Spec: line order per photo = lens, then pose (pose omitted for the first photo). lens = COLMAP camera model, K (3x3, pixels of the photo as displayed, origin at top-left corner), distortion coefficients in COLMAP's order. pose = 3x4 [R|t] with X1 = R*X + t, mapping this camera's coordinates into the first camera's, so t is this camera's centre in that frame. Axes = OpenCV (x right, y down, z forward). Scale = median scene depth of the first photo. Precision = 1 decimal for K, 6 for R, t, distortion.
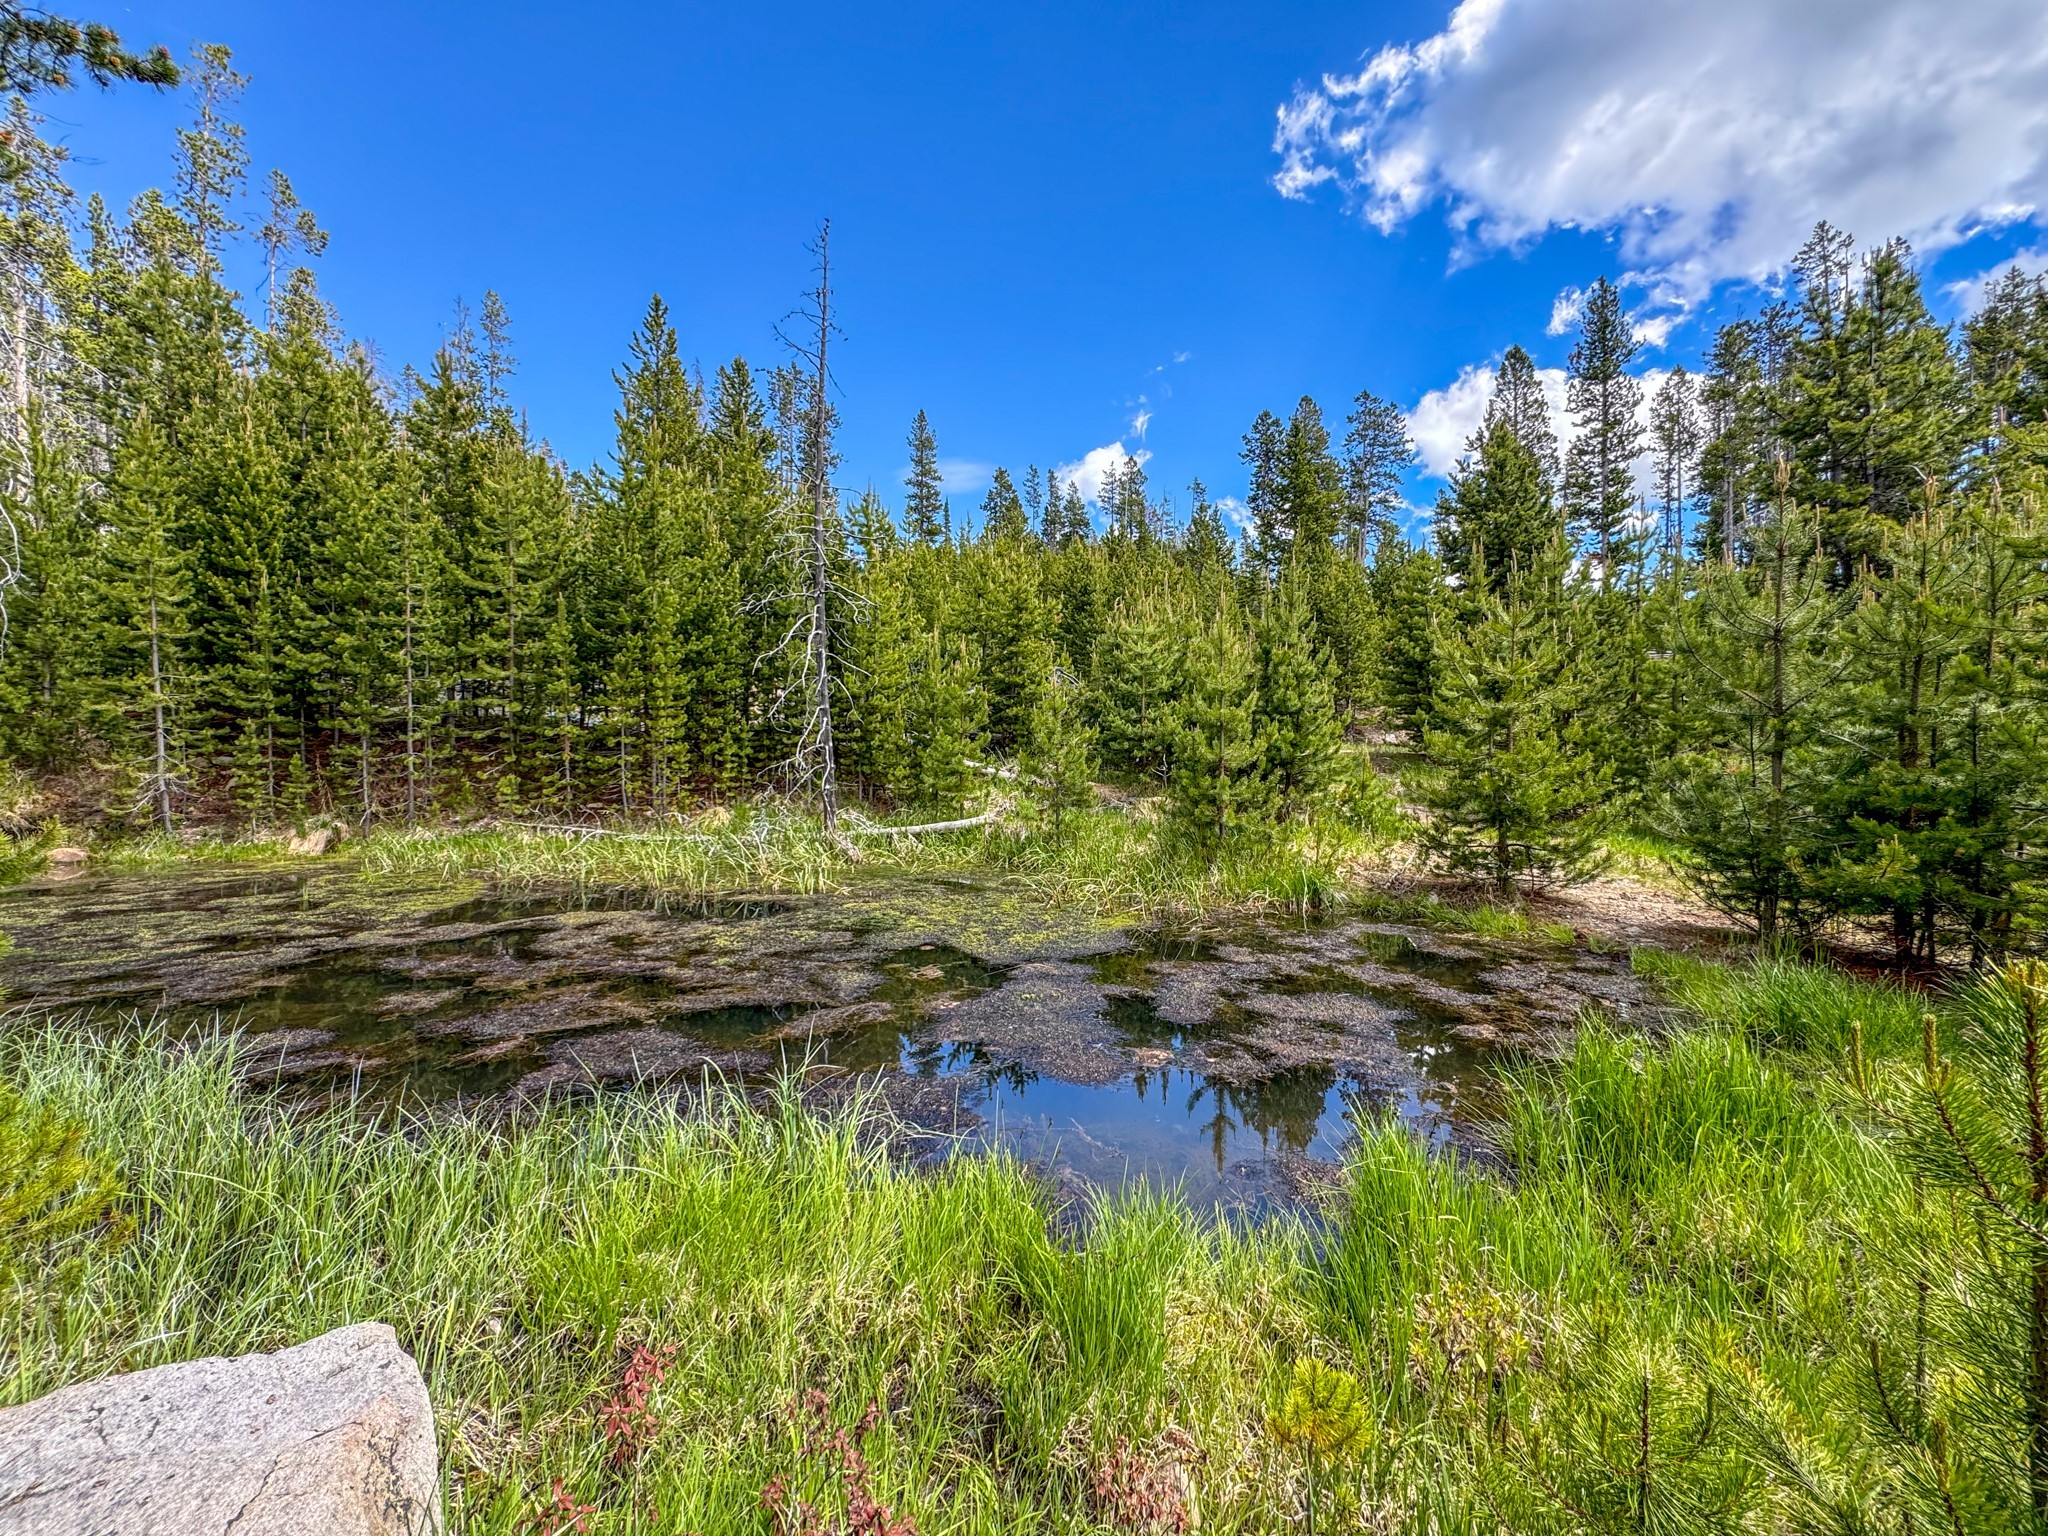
lens RADIAL K [[761.8, 0, 1025.0], [0, 761.8, 755.3], [0, 0, 1]] dist [-0.000059, -0.000108]
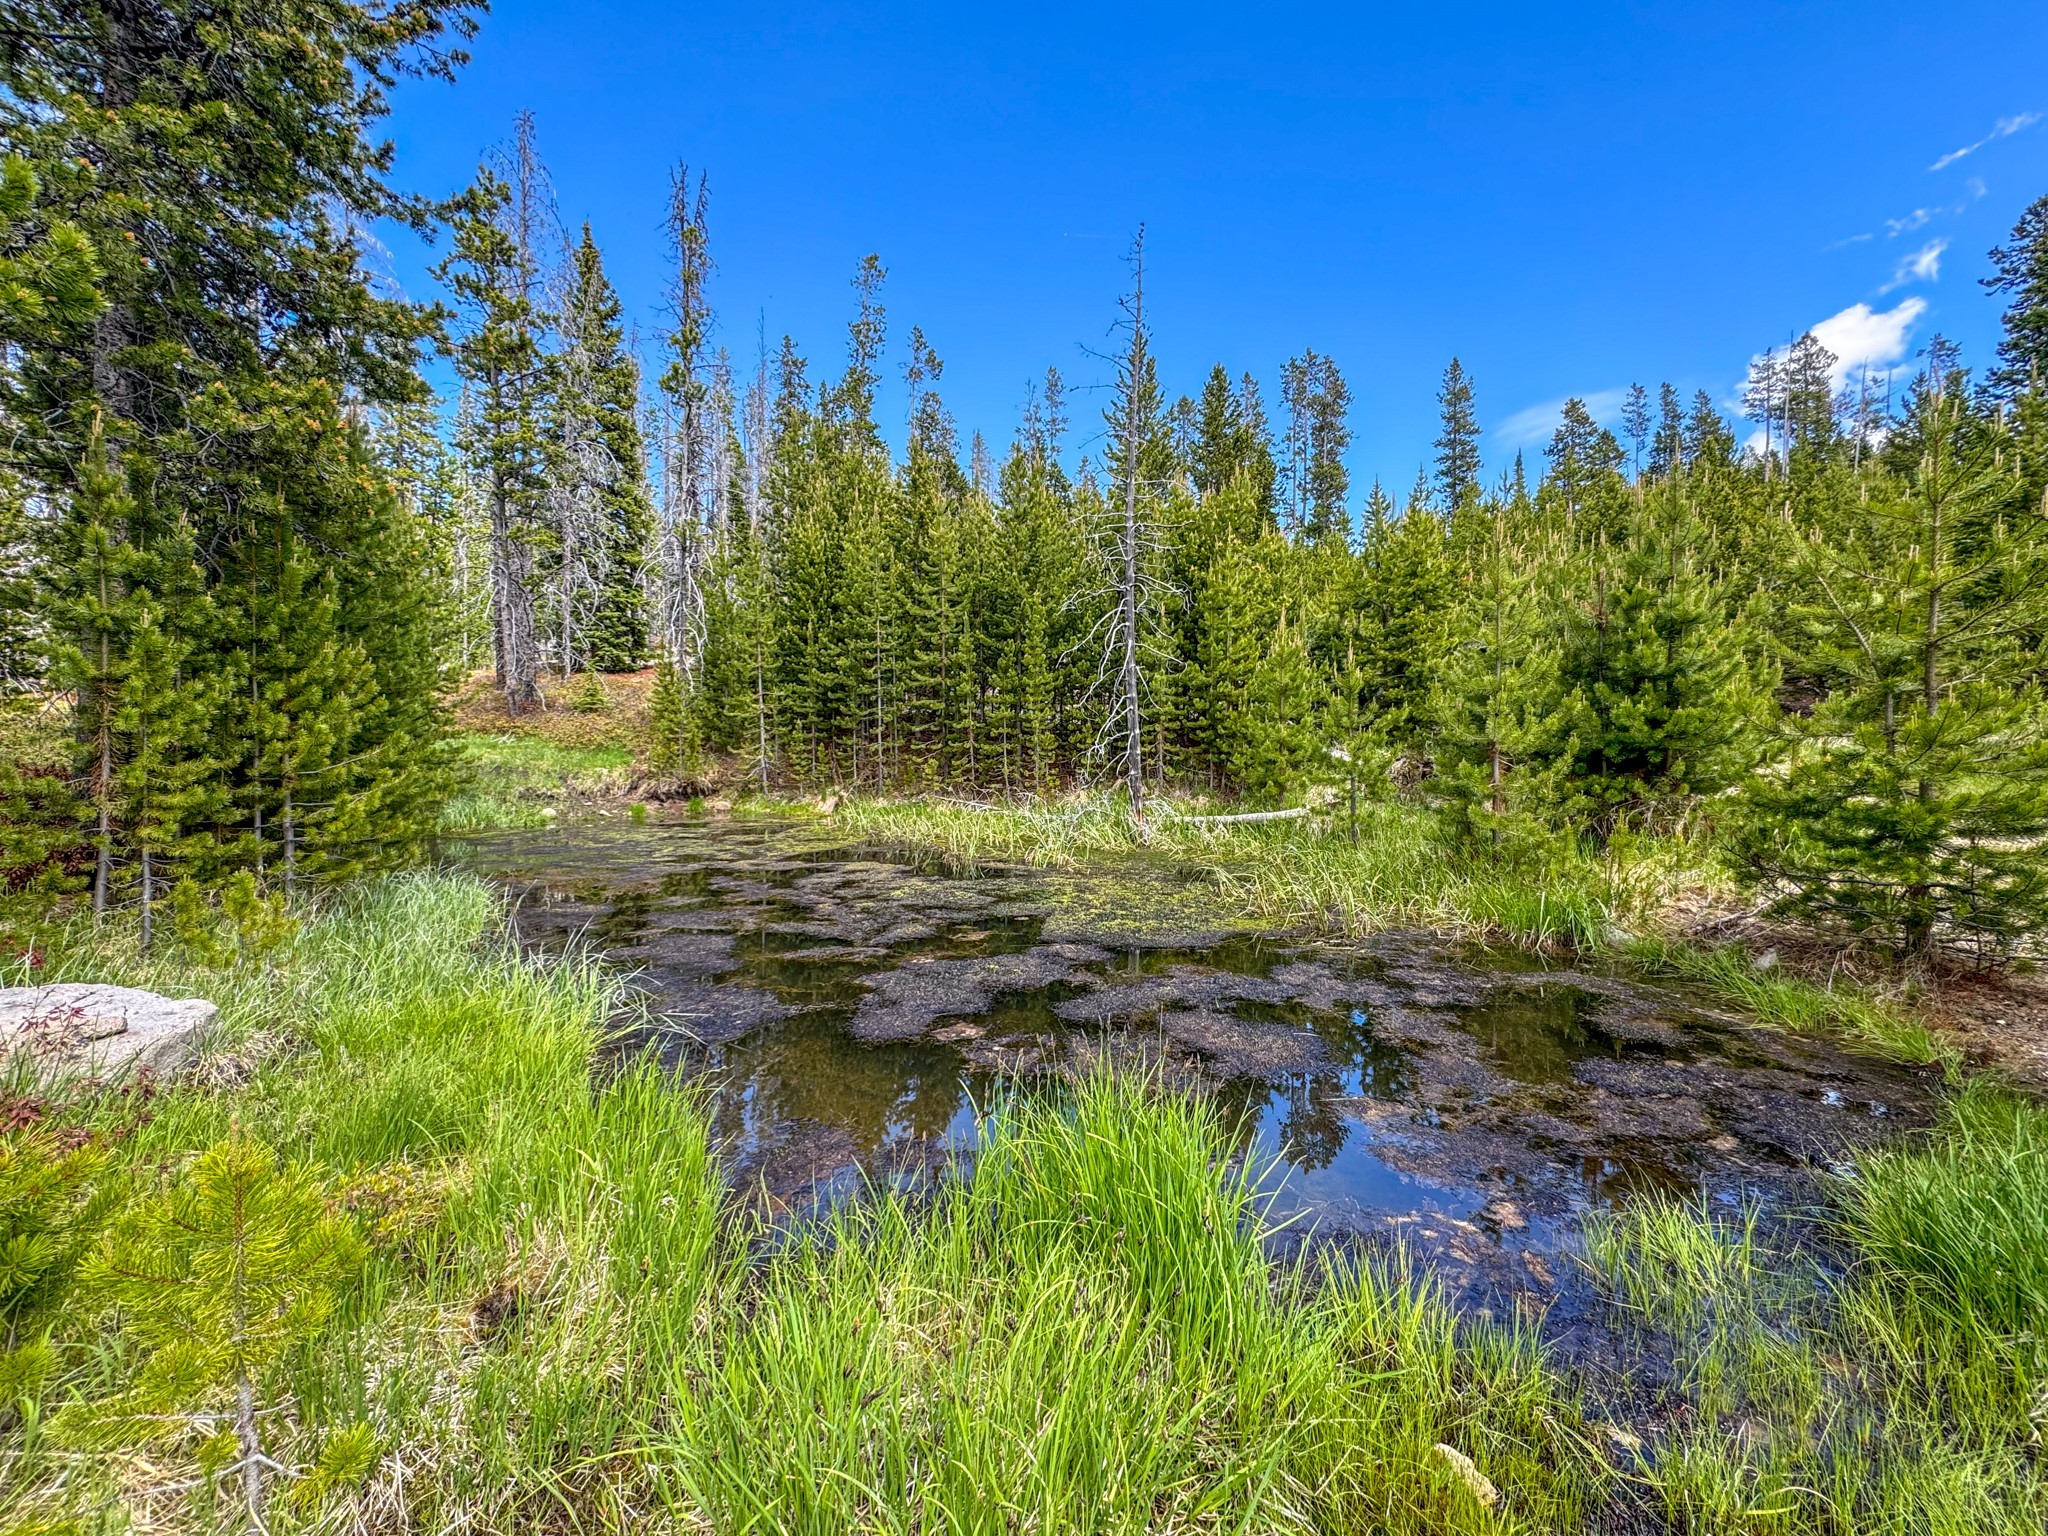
lens RADIAL K [[761.8, 0, 1025.0], [0, 761.8, 755.3], [0, 0, 1]] dist [-0.000059, -0.000108]
pose [[0.802613, 0.006772, -0.596462, 0.208265], [-0.002896, 0.999968, 0.007456, 0.009252], [0.596494, -0.004257, 0.802607, 0.070198]]
